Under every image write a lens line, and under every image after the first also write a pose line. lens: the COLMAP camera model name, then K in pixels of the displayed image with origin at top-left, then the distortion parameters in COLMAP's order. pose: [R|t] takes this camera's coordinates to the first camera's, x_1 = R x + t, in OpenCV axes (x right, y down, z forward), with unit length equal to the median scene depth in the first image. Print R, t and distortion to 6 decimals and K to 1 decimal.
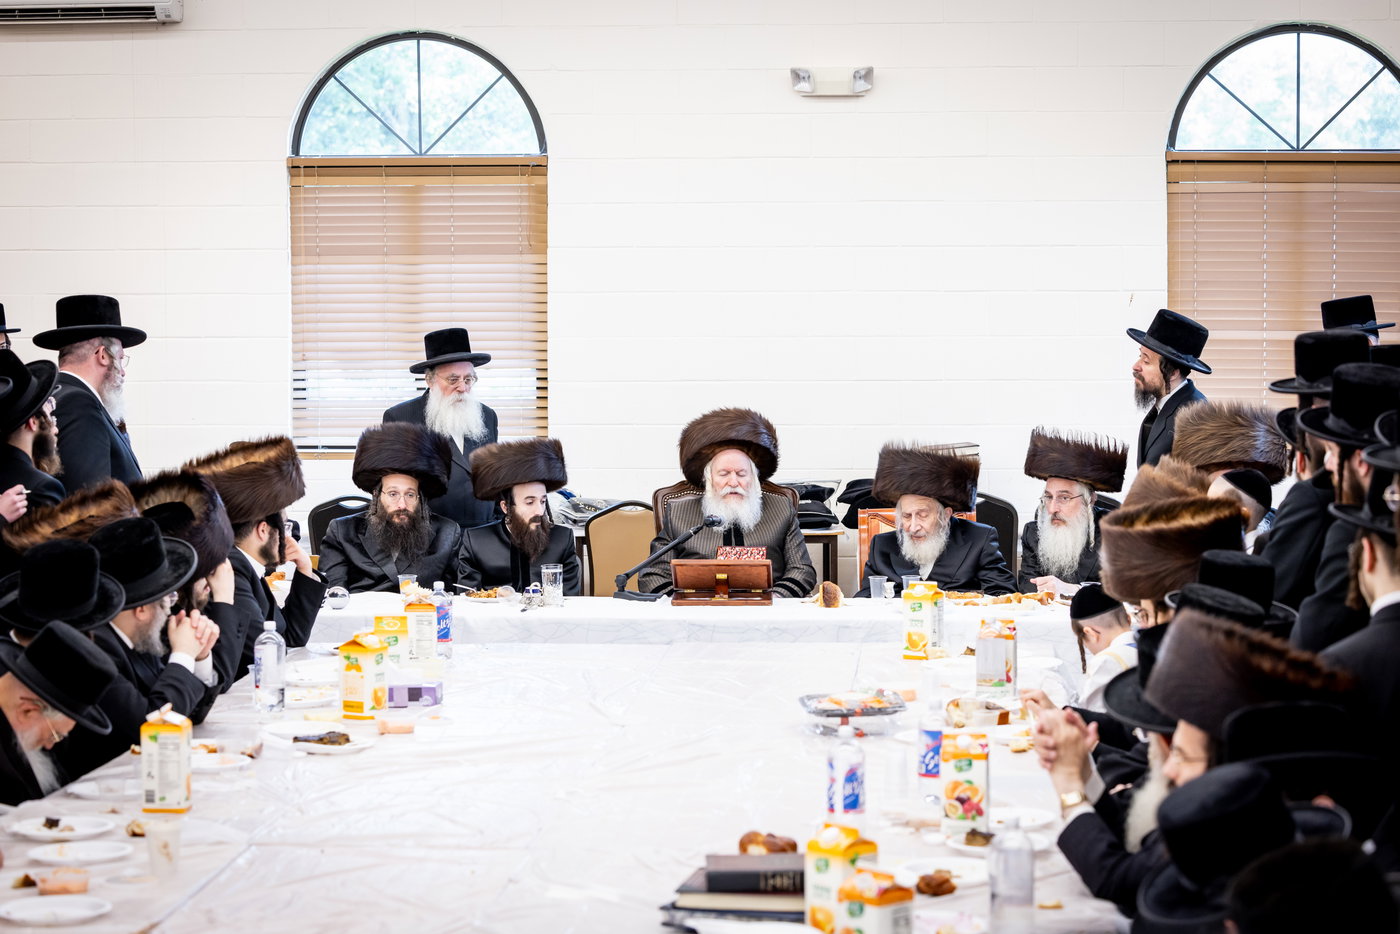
lens RADIAL K [[3447.8, 0, 699.3], [0, 3447.8, 465.3], [0, 0, 1]] dist [-0.023552, 0.000000]
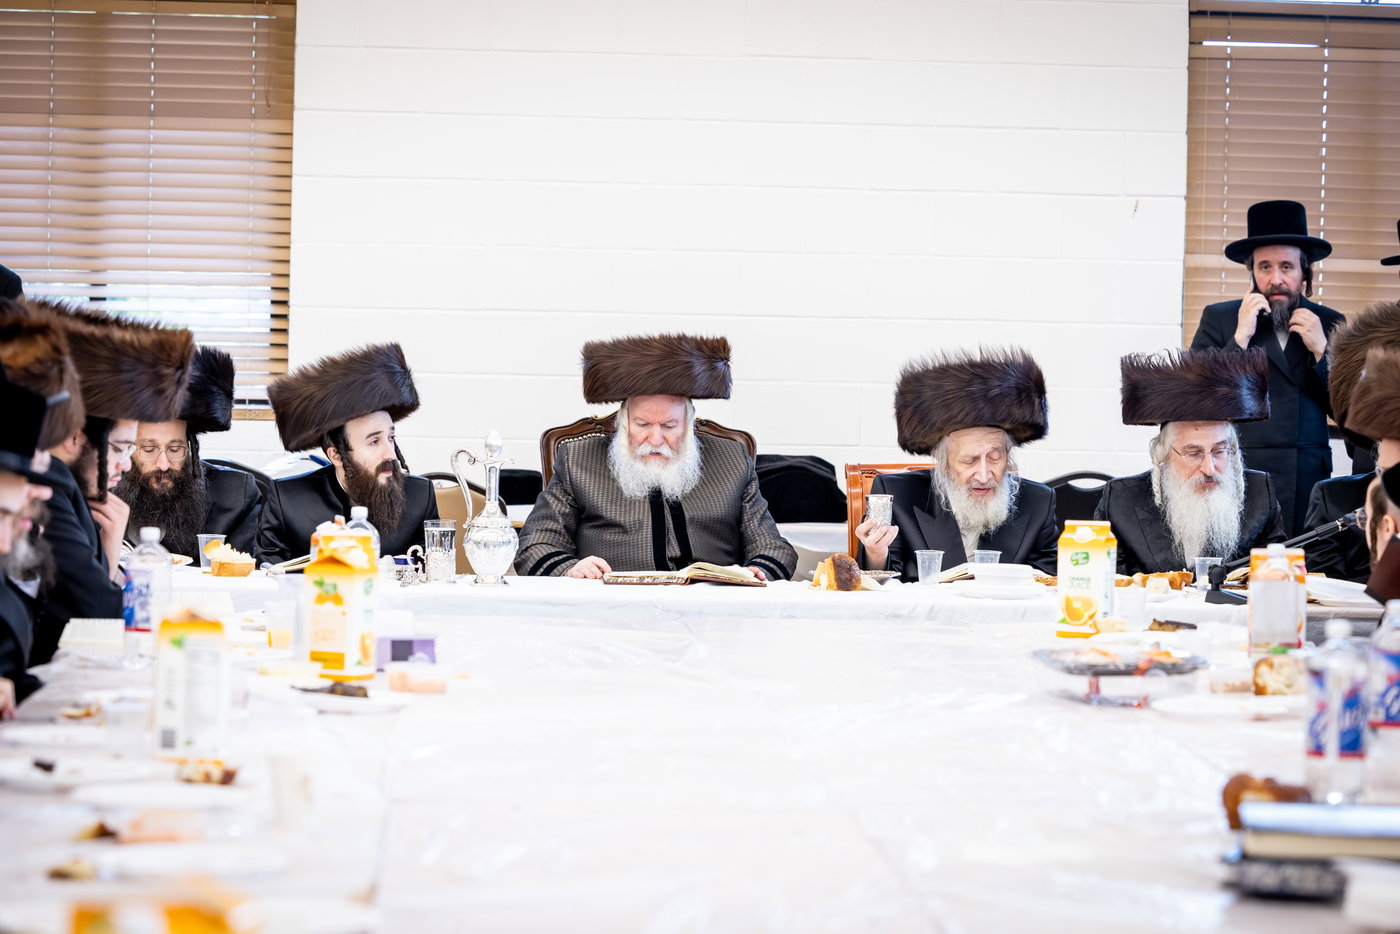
lens RADIAL K [[4614.9, 0, 700.5], [0, 4614.9, 469.0], [0, 0, 1]] dist [0.104522, 0.000000]
pose [[0.989801, 0.021626, 0.140809, -0.111615], [-0.017036, 0.999286, -0.033718, 0.045408], [-0.141437, 0.030975, 0.989462, 0.104758]]
